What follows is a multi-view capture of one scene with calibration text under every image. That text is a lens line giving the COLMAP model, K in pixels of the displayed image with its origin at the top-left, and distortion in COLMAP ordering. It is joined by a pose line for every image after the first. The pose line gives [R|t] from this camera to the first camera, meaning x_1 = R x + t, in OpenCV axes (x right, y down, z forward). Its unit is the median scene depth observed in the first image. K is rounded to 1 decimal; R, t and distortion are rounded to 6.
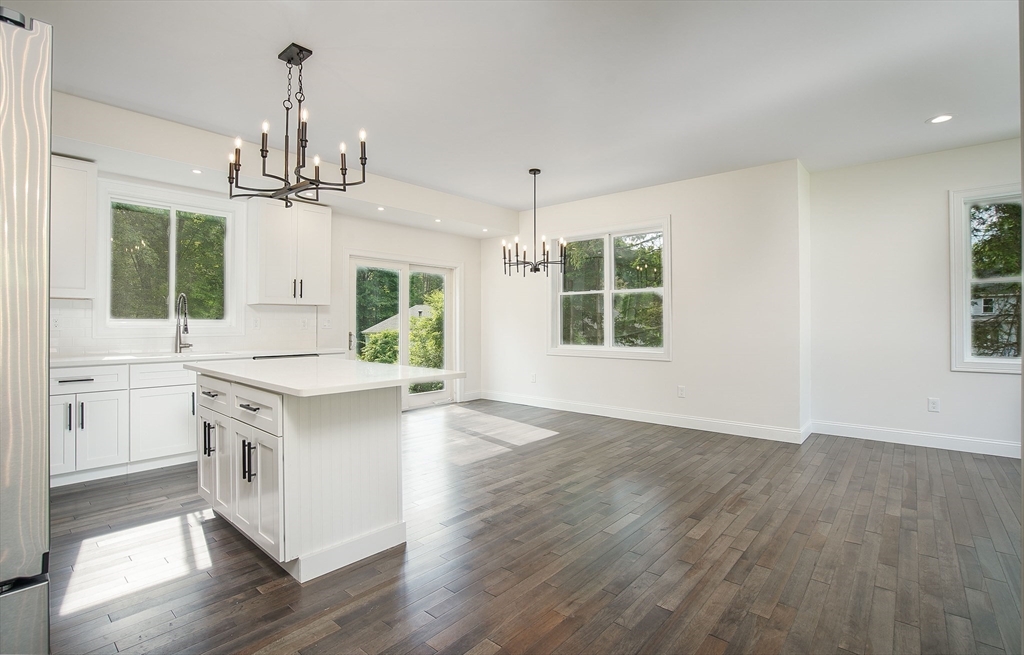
lens RADIAL K [[481.9, 0, 512.0], [0, 481.9, 327.5], [0, 0, 1]] dist [-0.000793, -0.000054]
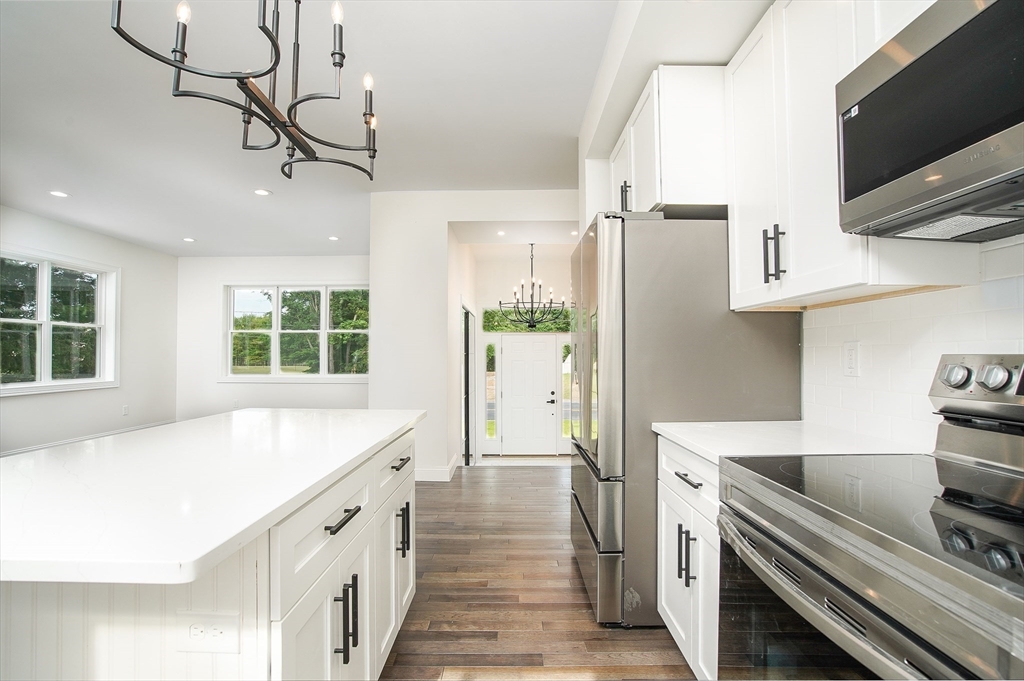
lens RADIAL K [[482.3, 0, 490.4], [0, 482.3, 343.8], [0, 0, 1]] dist [-0.003224, 0.000583]
pose [[-0.621194, 0.014014, 0.783532, -0.831736], [0.013437, 0.999884, -0.007231, -0.009533], [-0.783542, 0.006037, -0.621310, 0.908553]]
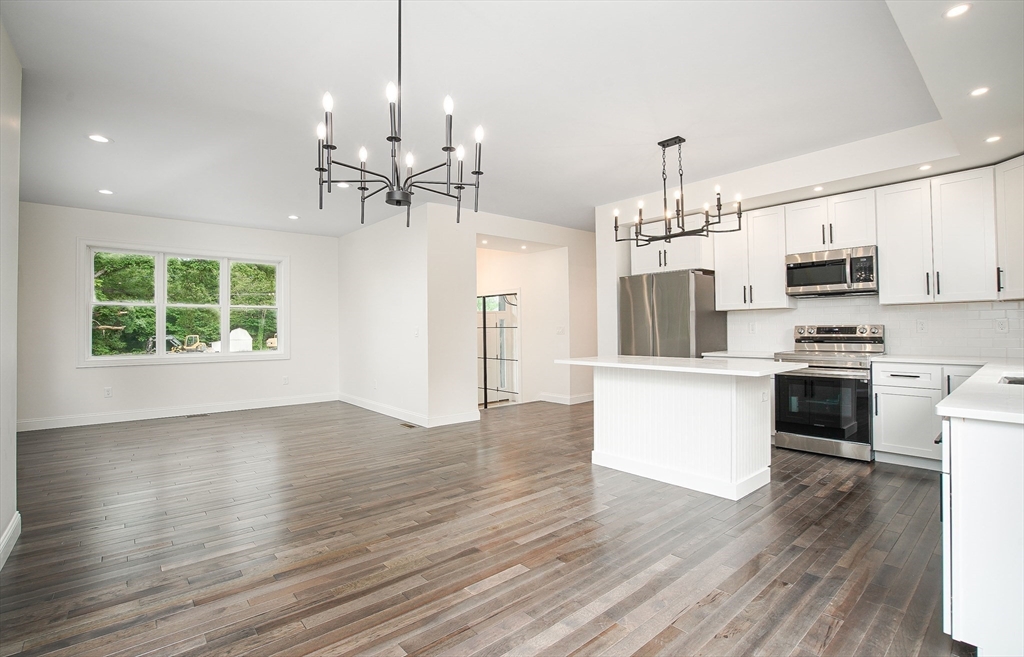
lens RADIAL K [[481.9, 0, 512.0], [0, 481.9, 328.5], [0, 0, 1]] dist [-0.000793, -0.000054]
pose [[-0.988713, 0.006631, 0.149672, -0.145232], [0.009606, 0.999770, 0.019164, -0.030126], [-0.149511, 0.020386, -0.988550, 1.937373]]
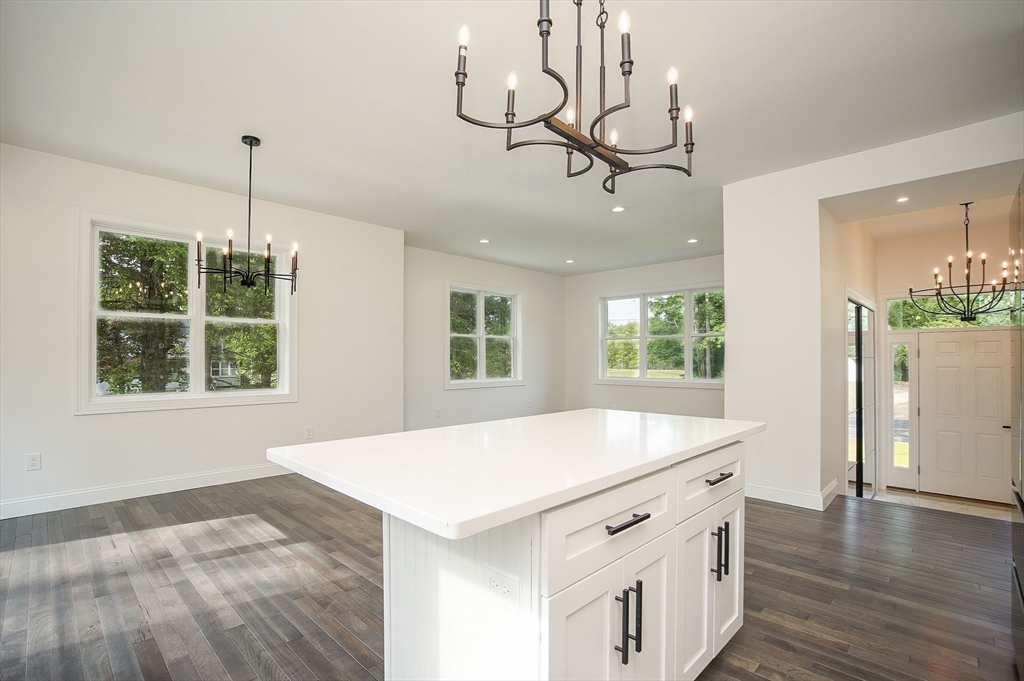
lens RADIAL K [[478.9, 0, 506.4], [0, 478.9, 351.1], [0, 0, 1]] dist [-0.027916, 0.015949]
pose [[0.059824, 0.012267, 0.998134, -0.846667], [0.019525, 0.999719, -0.013457, -0.008816], [-0.998018, 0.020294, 0.059568, 0.833491]]
